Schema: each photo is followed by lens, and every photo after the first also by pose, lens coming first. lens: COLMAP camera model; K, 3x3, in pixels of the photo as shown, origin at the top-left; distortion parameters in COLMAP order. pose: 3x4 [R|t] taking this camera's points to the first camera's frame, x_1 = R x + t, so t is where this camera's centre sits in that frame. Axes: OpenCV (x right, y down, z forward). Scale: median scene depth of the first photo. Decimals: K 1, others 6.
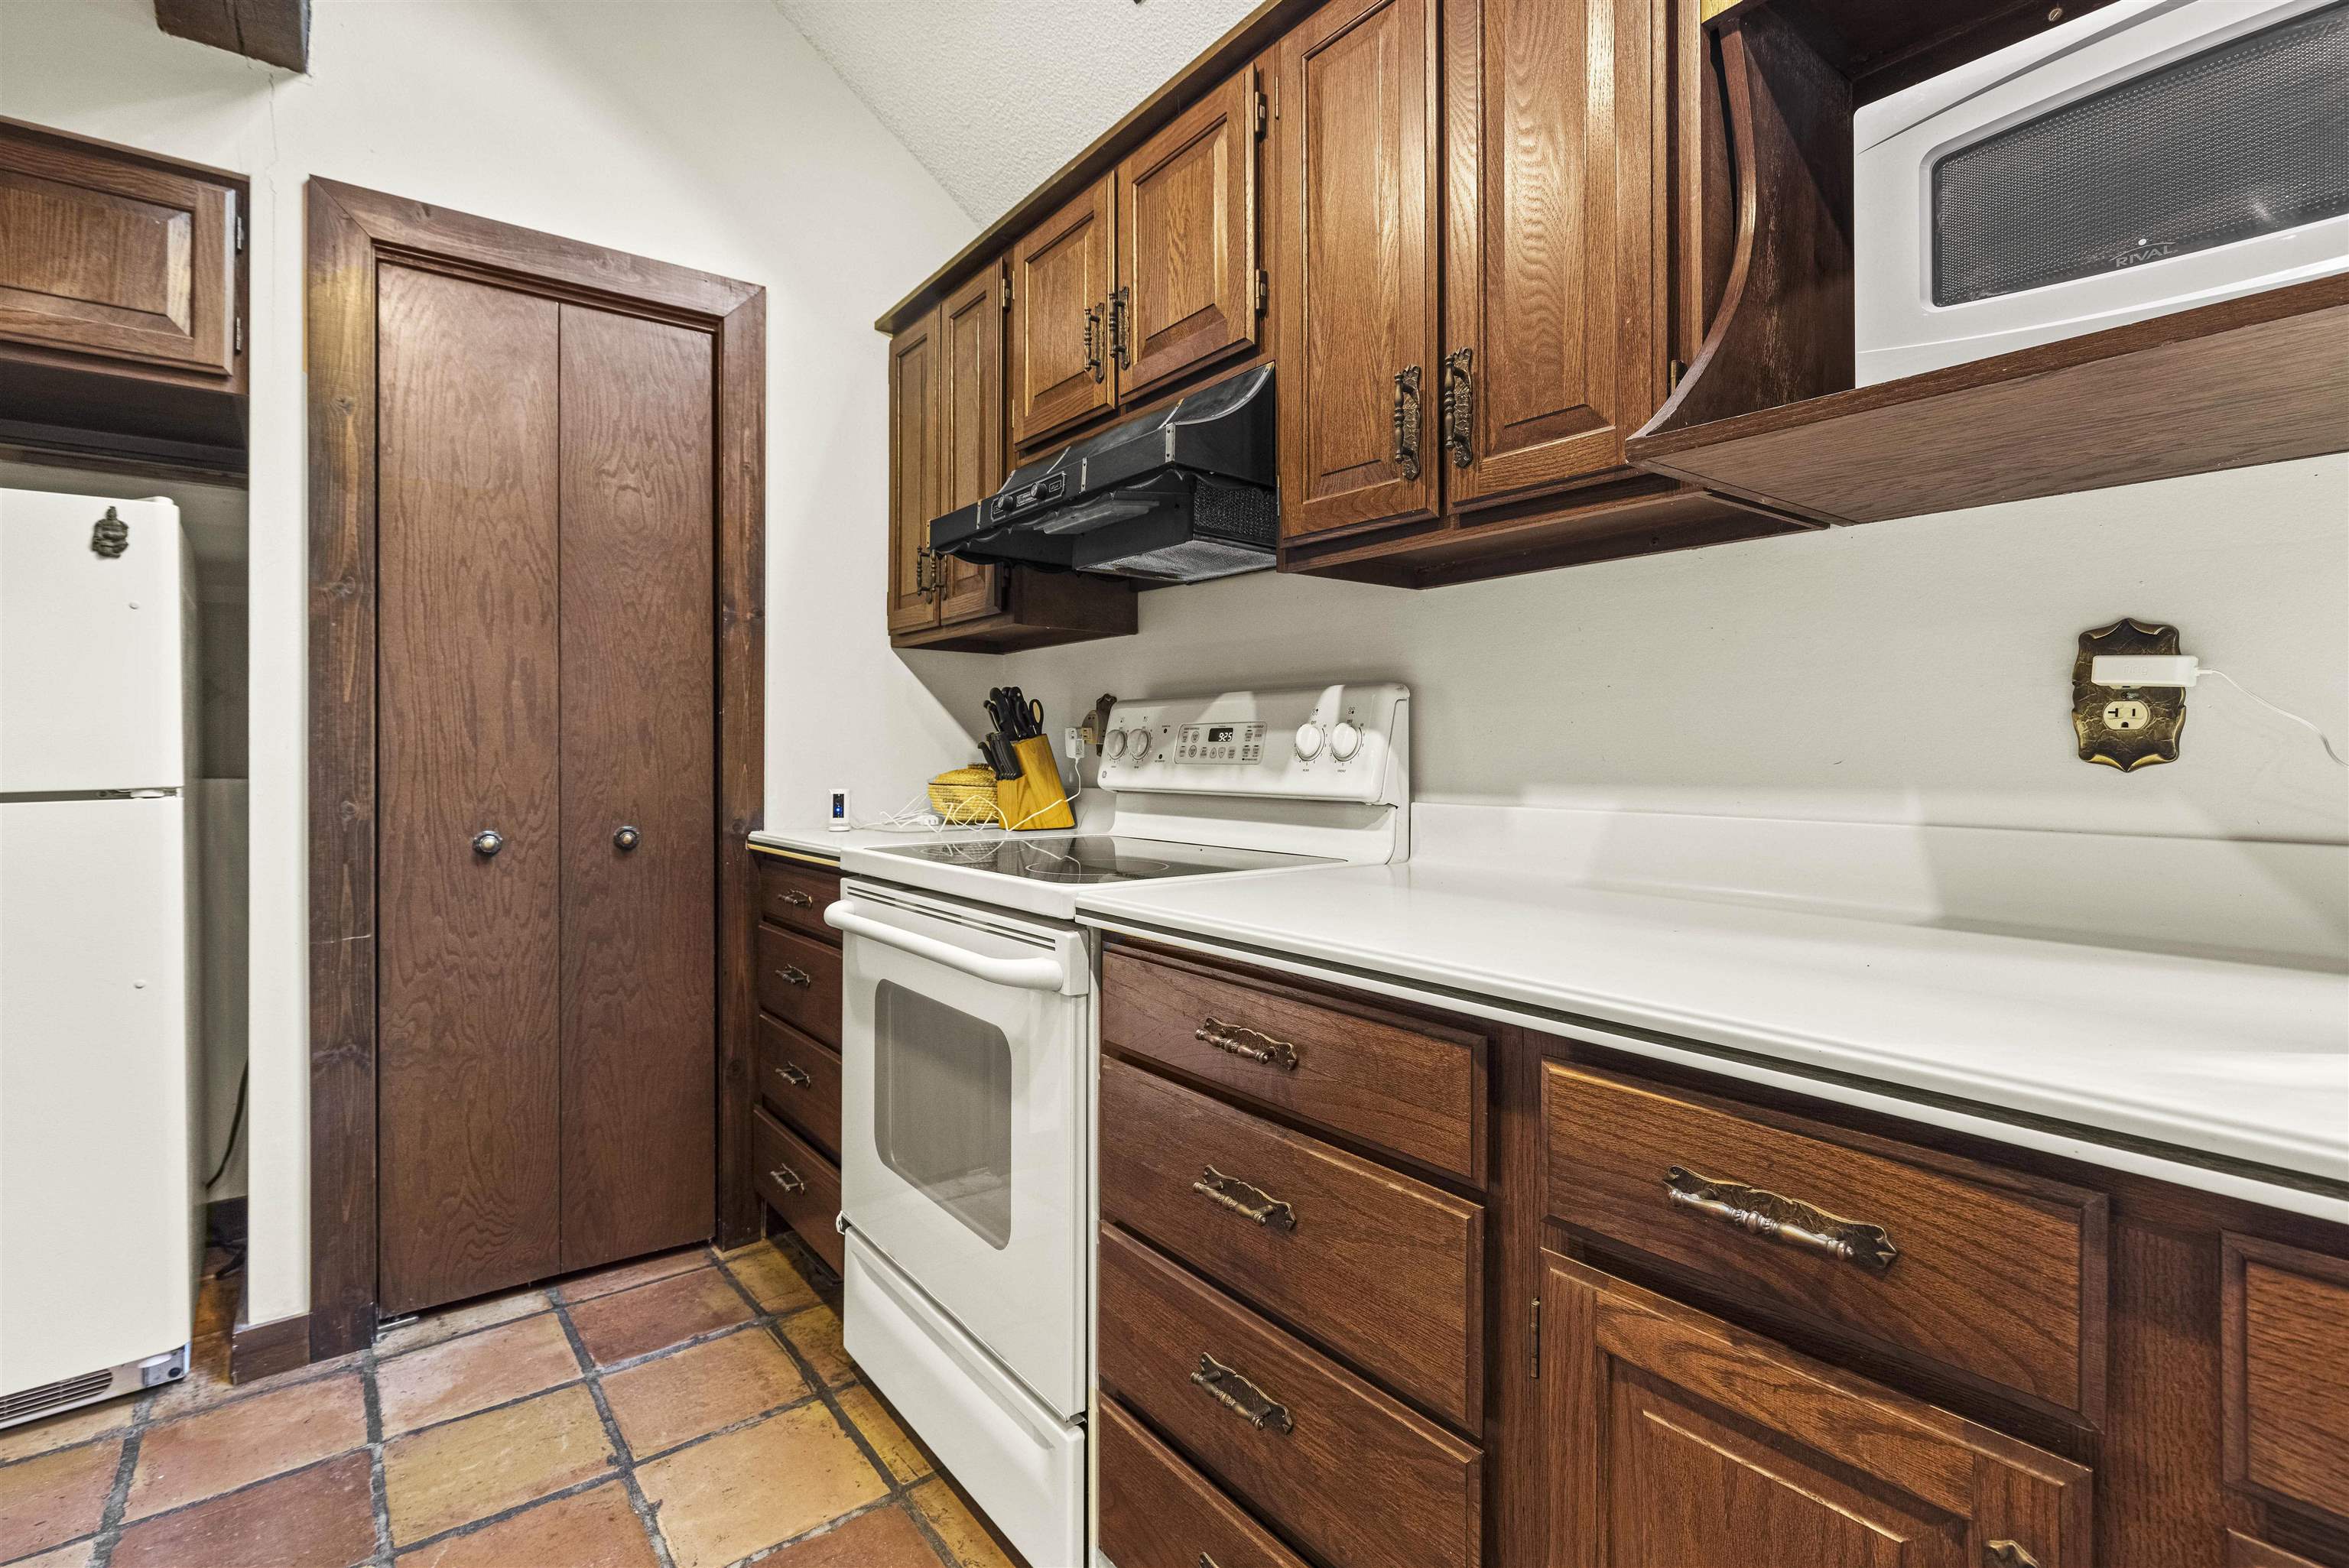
lens RADIAL K [[1074.1, 0, 1135.1], [0, 1074.1, 744.6], [0, 0, 1]] dist [0.001294, -0.000232]
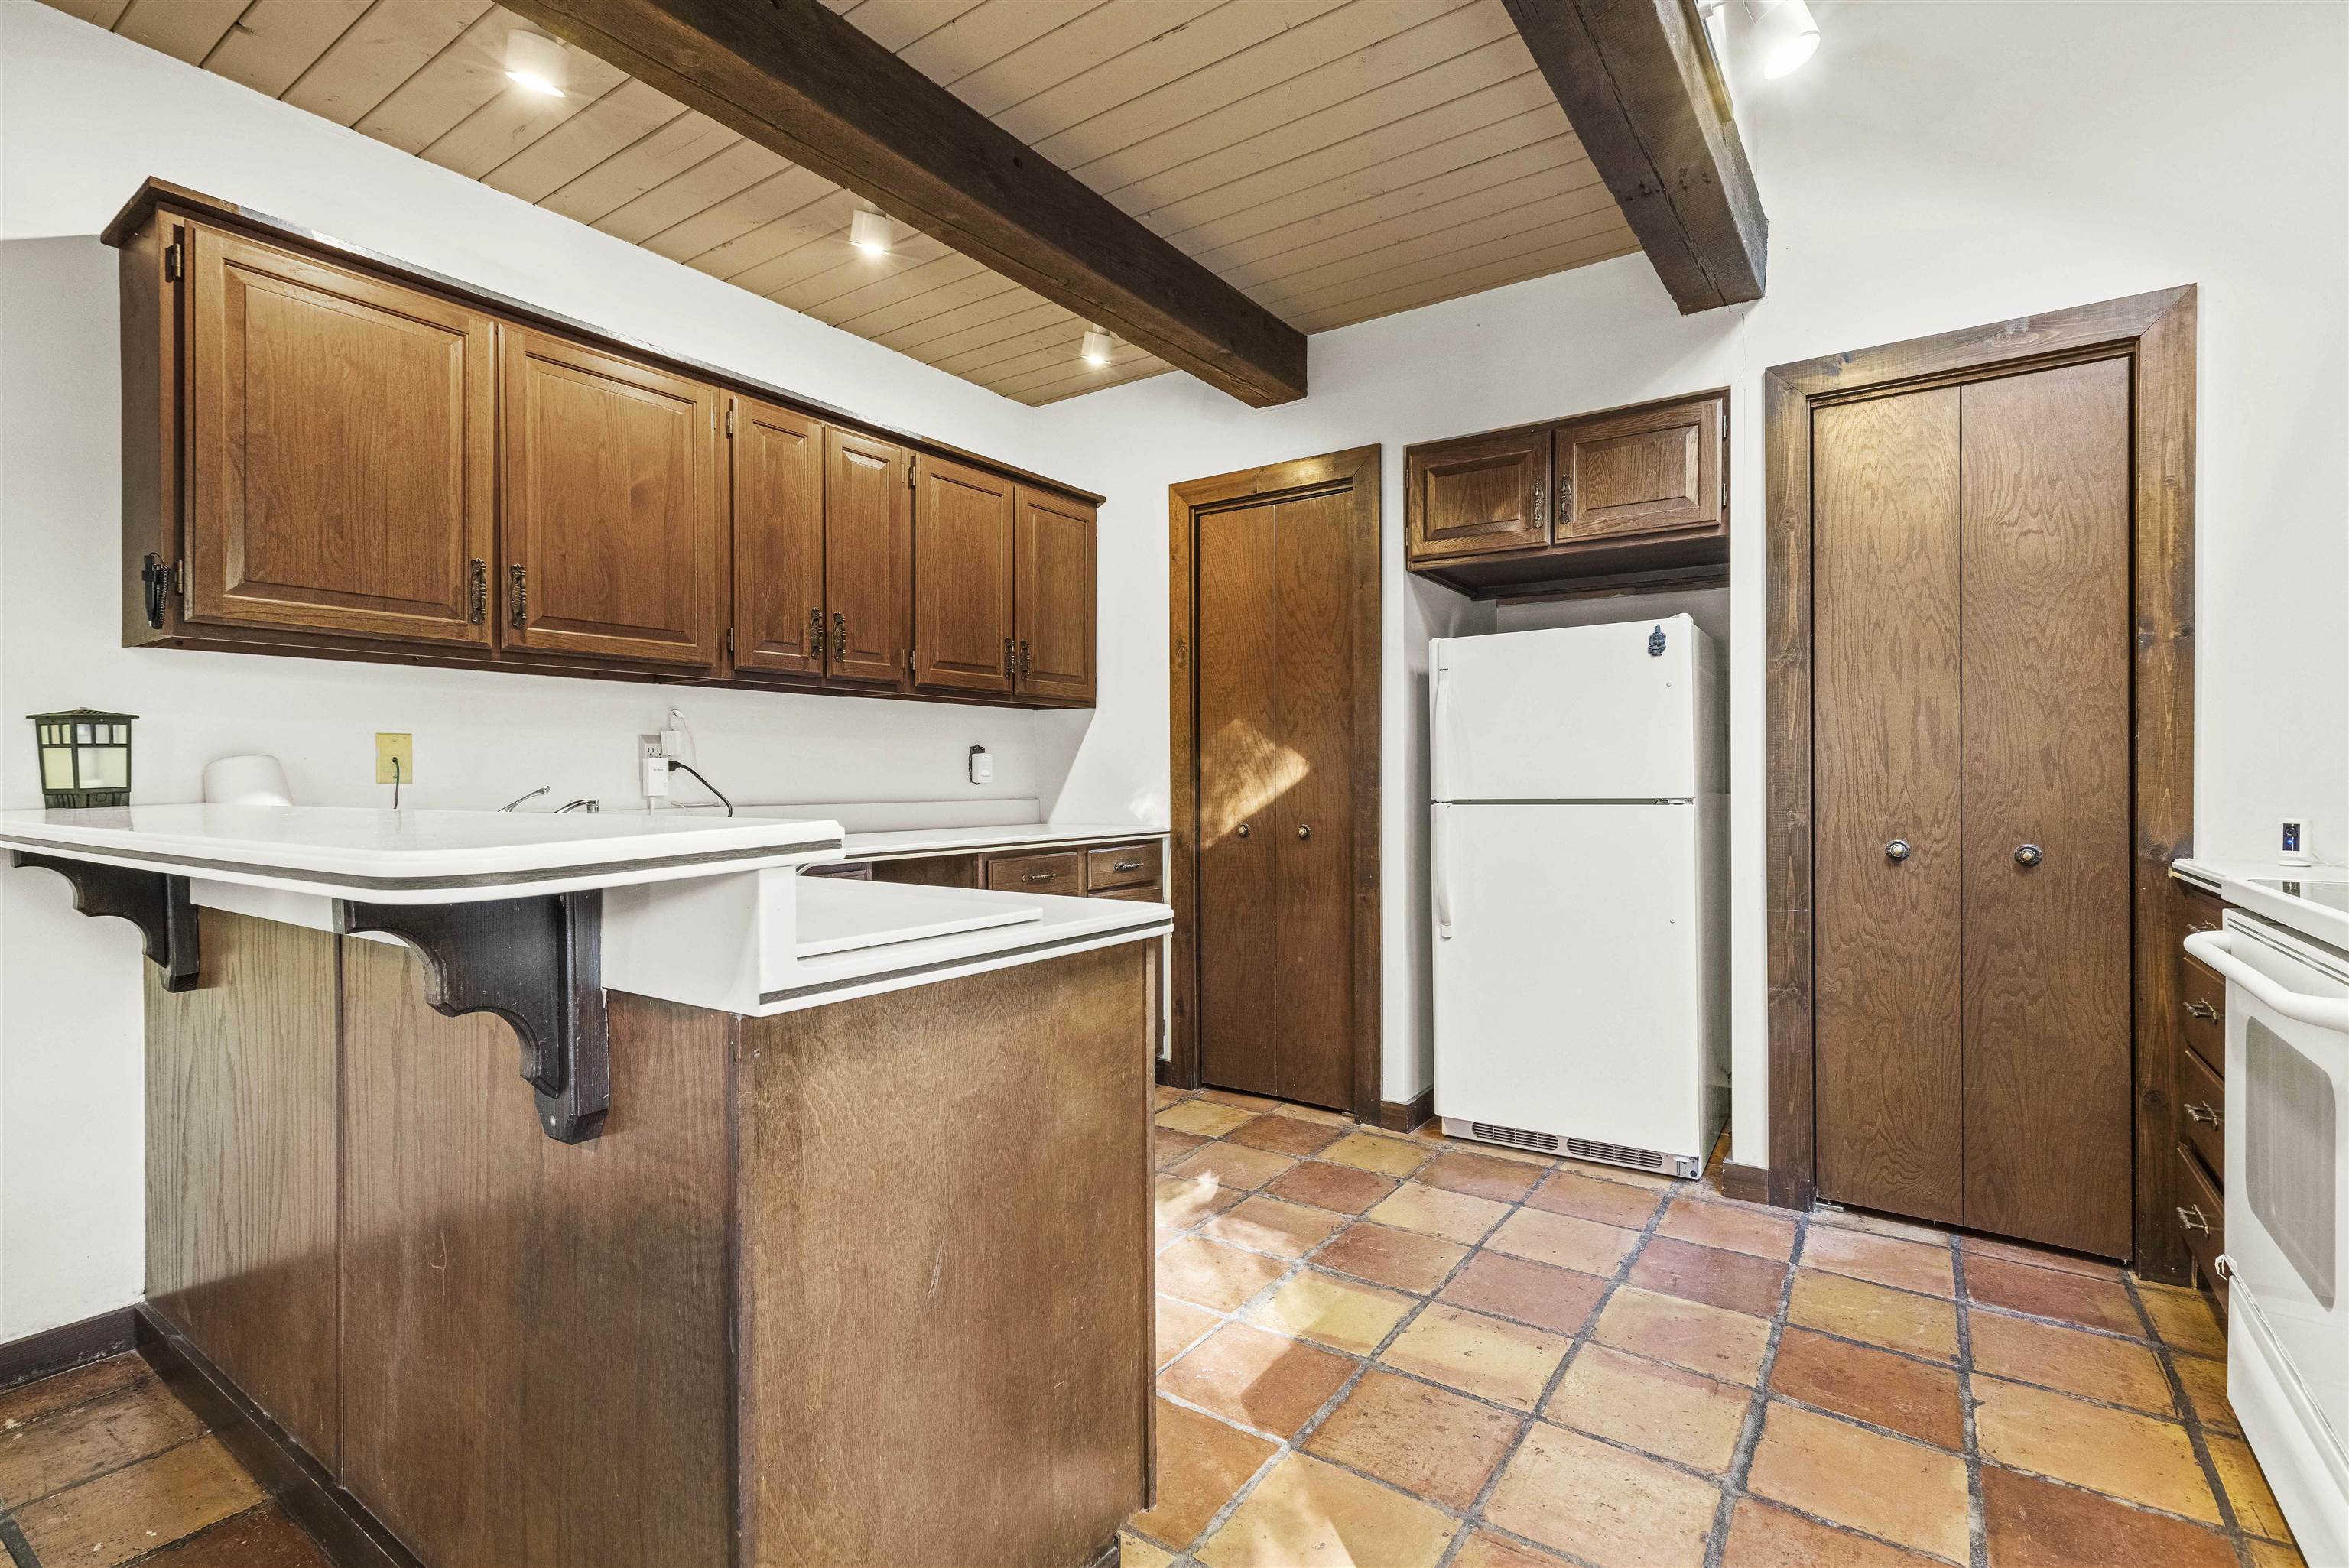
lens RADIAL K [[1074.1, 0, 1180.4], [0, 1074.1, 776.7], [0, 0, 1]] dist [0.001294, -0.000232]
pose [[0.310386, 0.003867, -0.950603, 0.322983], [0.007182, 0.999954, 0.006412, -0.006028], [0.950584, -0.008818, 0.310343, -0.168121]]
